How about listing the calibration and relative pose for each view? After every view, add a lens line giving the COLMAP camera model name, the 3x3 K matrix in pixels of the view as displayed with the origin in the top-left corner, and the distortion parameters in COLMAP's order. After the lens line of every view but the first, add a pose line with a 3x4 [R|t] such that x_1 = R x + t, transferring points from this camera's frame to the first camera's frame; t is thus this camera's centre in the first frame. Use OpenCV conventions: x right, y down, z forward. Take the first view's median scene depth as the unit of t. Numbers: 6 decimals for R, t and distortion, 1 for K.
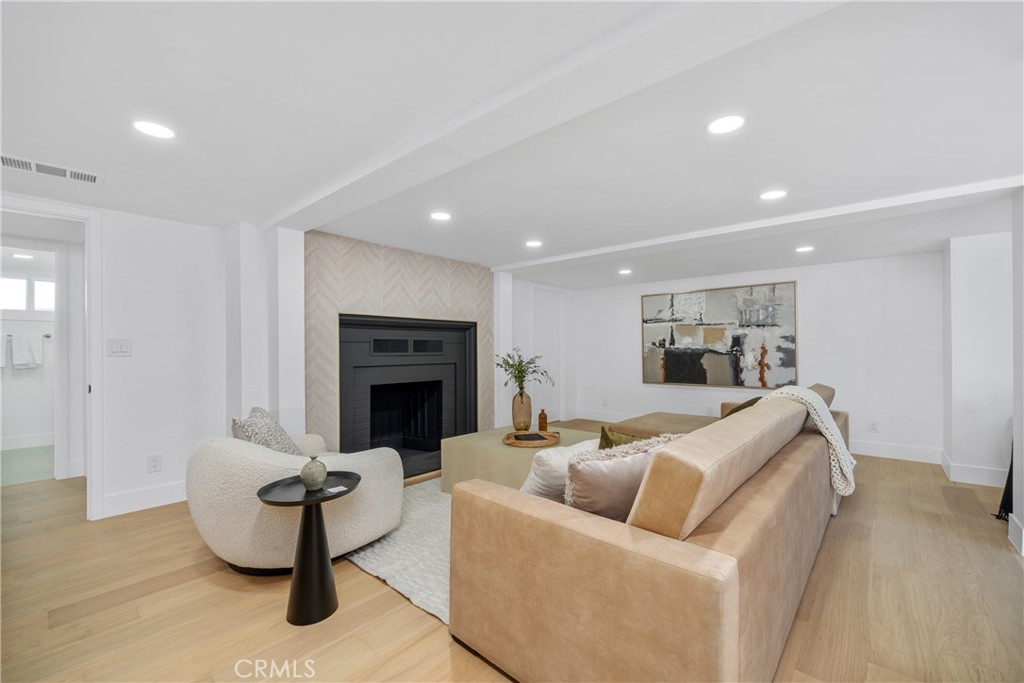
lens RADIAL K [[418.8, 0, 517.5], [0, 418.8, 342.0], [0, 0, 1]] dist [0.000169, -0.000062]
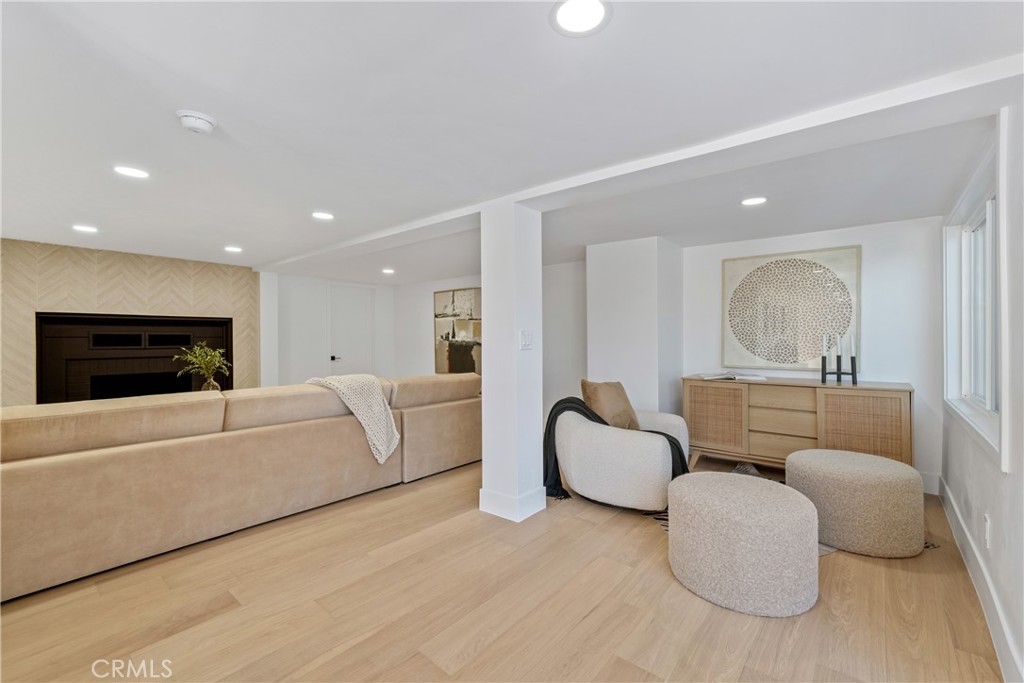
lens RADIAL K [[418.8, 0, 507.8], [0, 418.8, 342.3], [0, 0, 1]] dist [0.000169, -0.000062]
pose [[0.999754, -0.002198, 0.022067, 0.511159], [0.001709, 0.999753, 0.022144, -0.005906], [-0.022111, -0.022101, 0.999511, -0.095569]]
